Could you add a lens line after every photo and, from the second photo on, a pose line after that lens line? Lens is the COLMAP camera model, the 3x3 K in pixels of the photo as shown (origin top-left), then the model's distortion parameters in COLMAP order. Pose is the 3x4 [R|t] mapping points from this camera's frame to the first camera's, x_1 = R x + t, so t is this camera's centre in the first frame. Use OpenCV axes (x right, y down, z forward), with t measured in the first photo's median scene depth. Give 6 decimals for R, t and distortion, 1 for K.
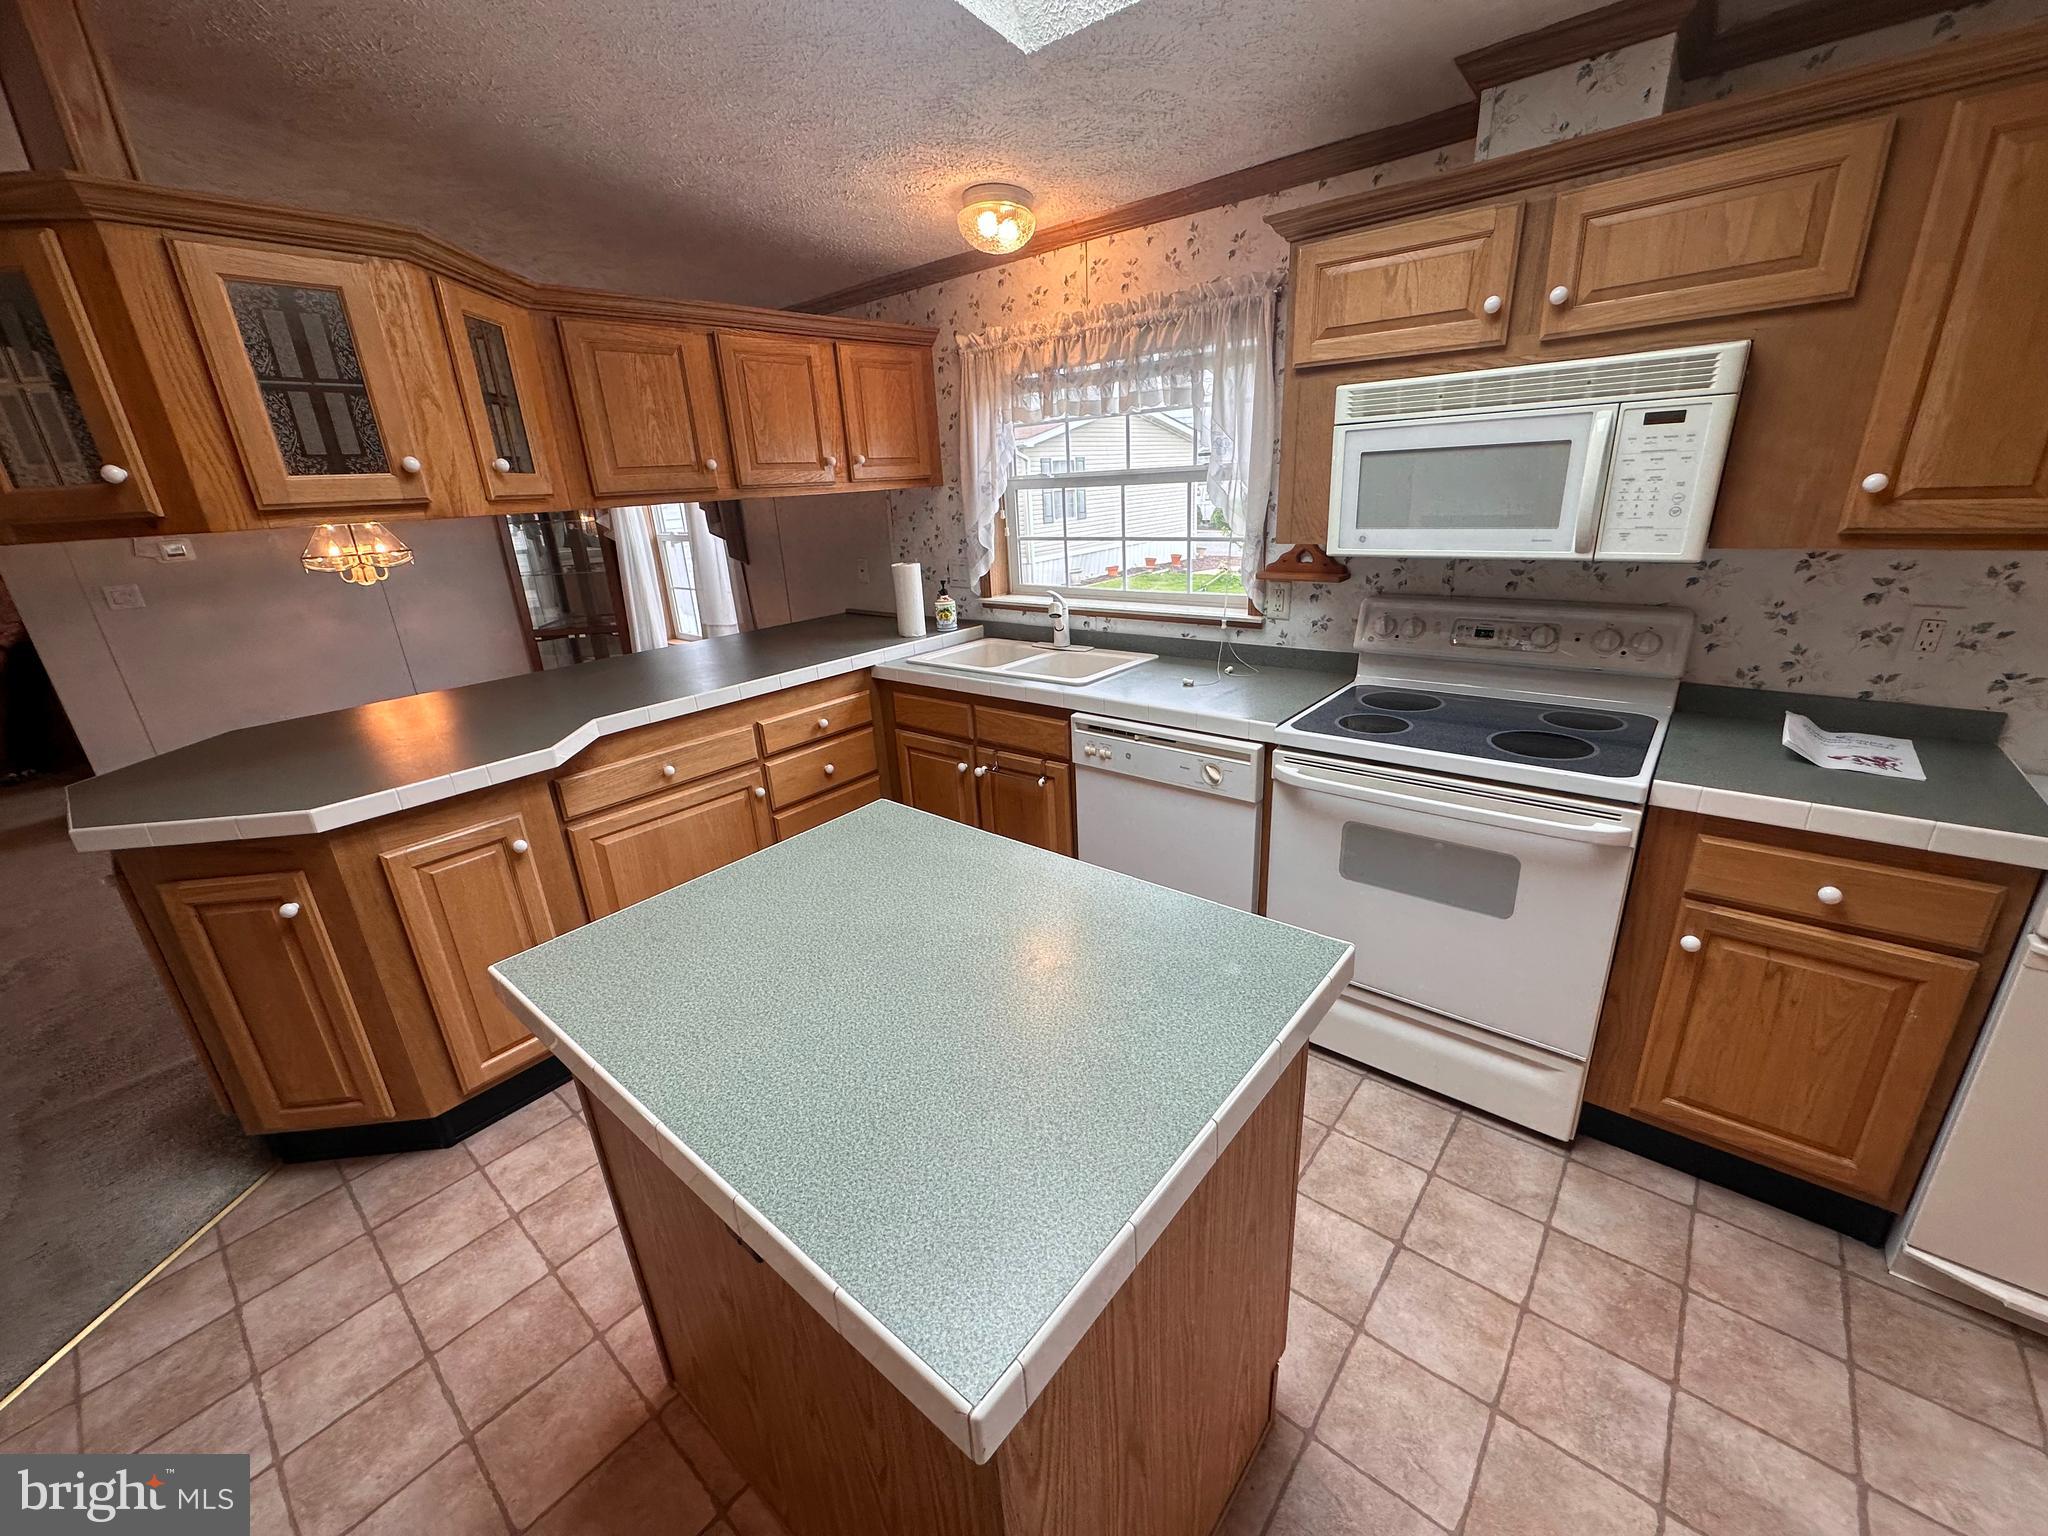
lens RADIAL K [[816.9, 0, 1022.8], [0, 816.9, 769.4], [0, 0, 1]] dist [-0.005000, 0.001165]
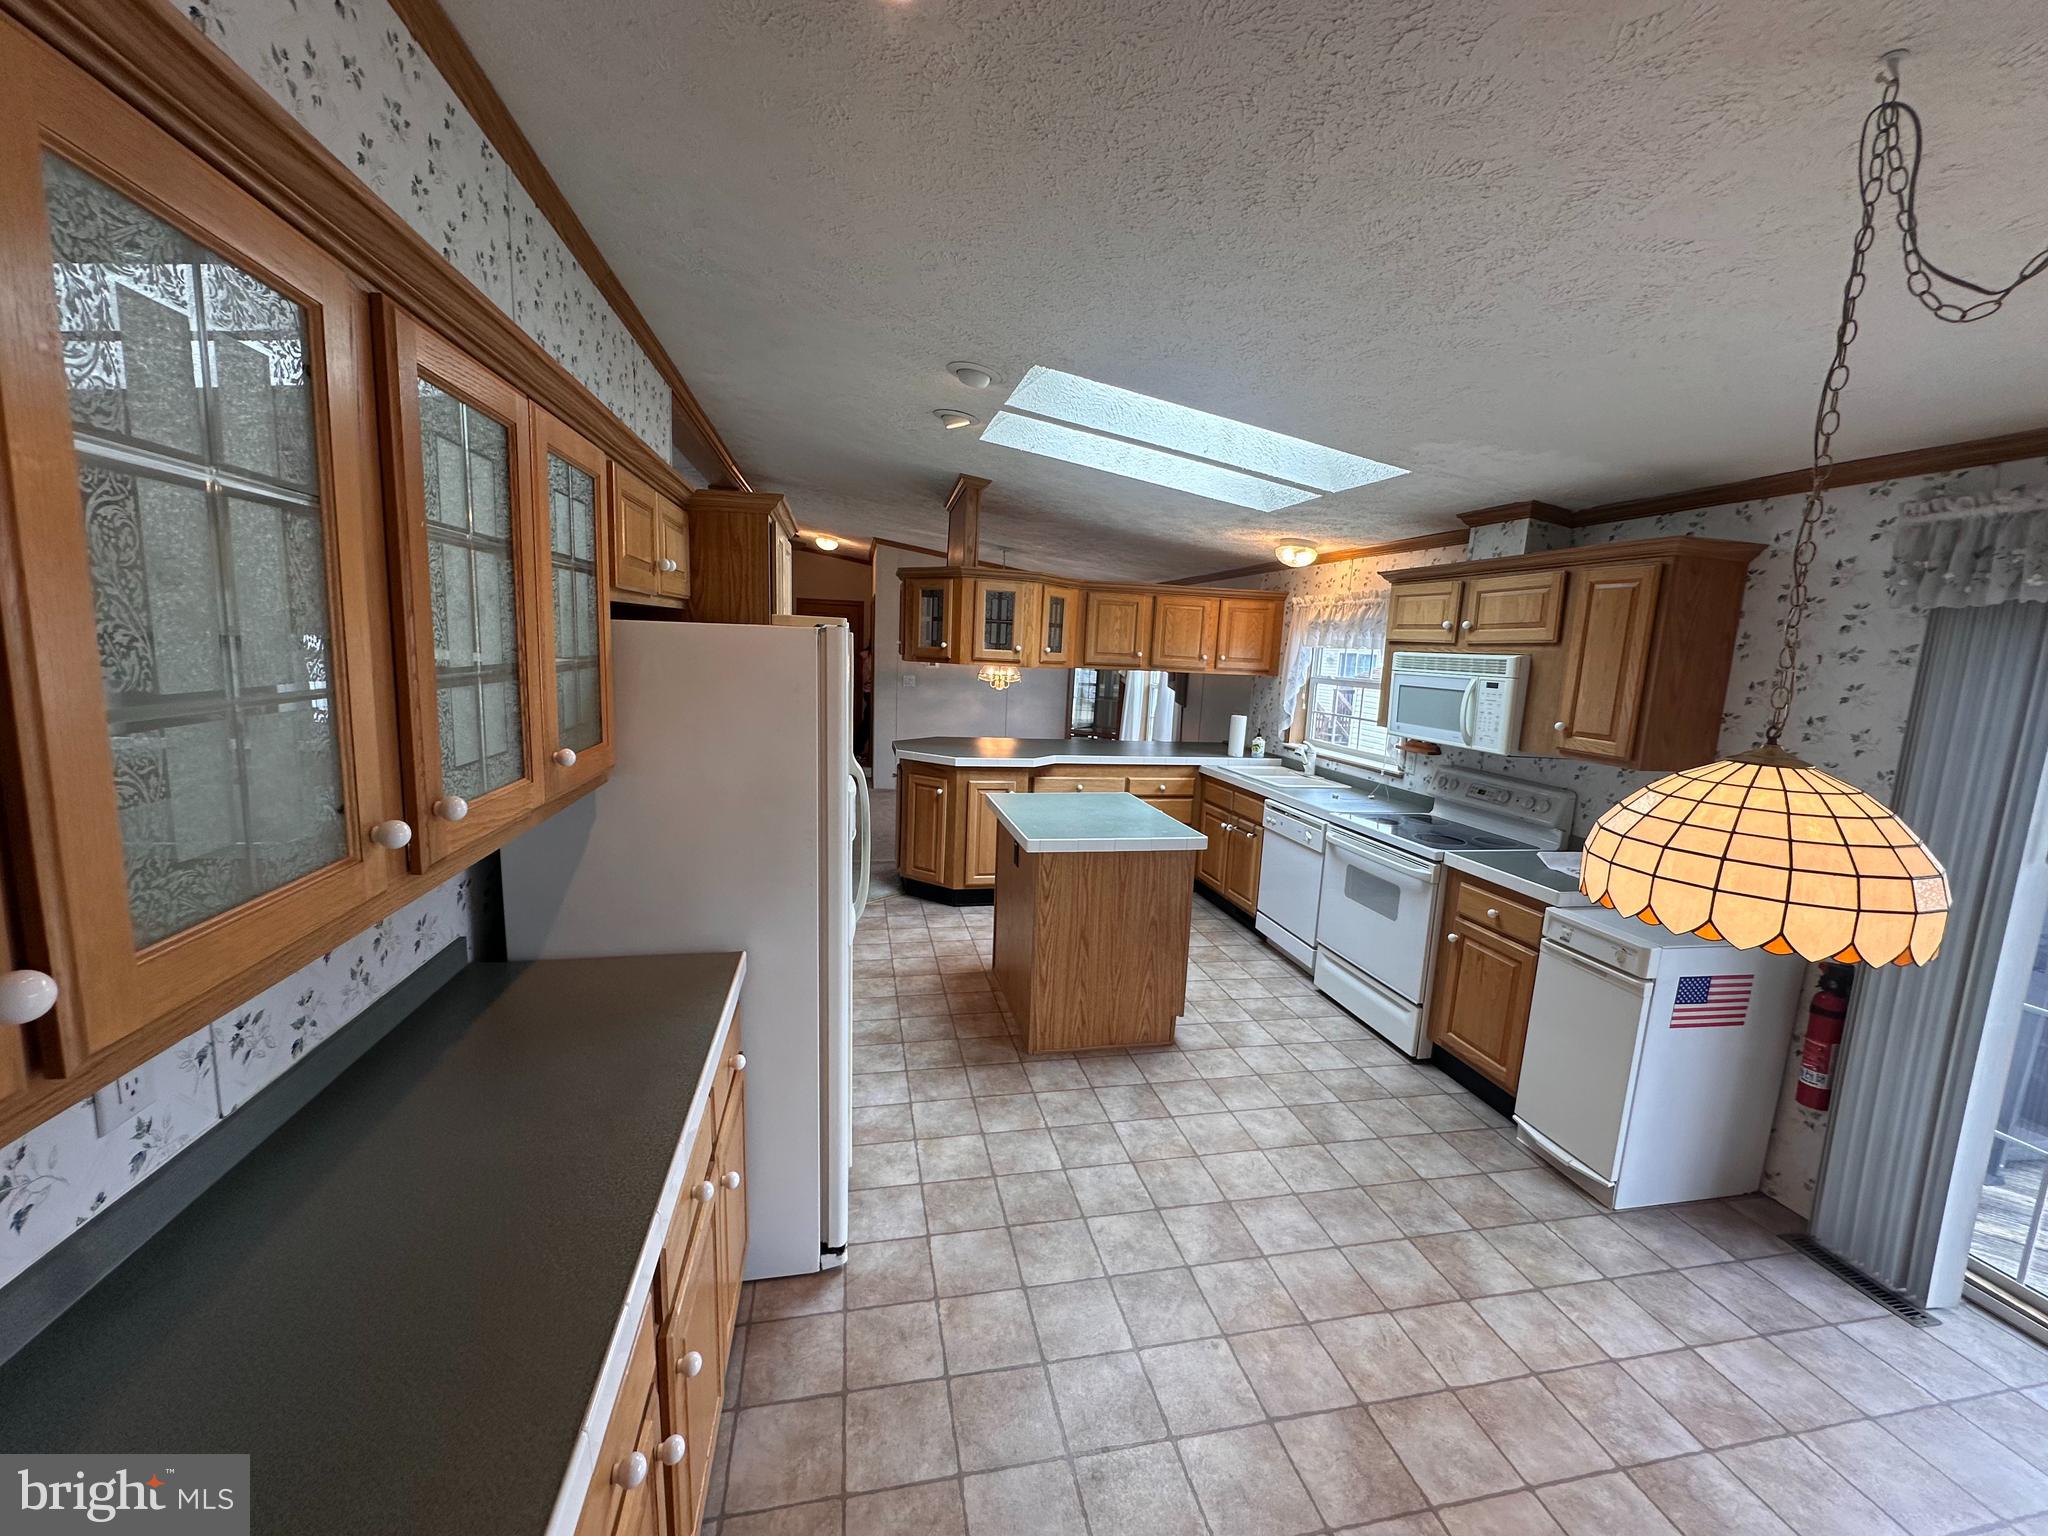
lens RADIAL K [[816.9, 0, 1022.8], [0, 816.9, 769.4], [0, 0, 1]] dist [-0.005000, 0.001165]
pose [[0.786689, 0.180294, -0.590436, 0.831128], [-0.288027, 0.953123, -0.092722, 0.234204], [0.546041, 0.243005, 0.801741, -0.955483]]
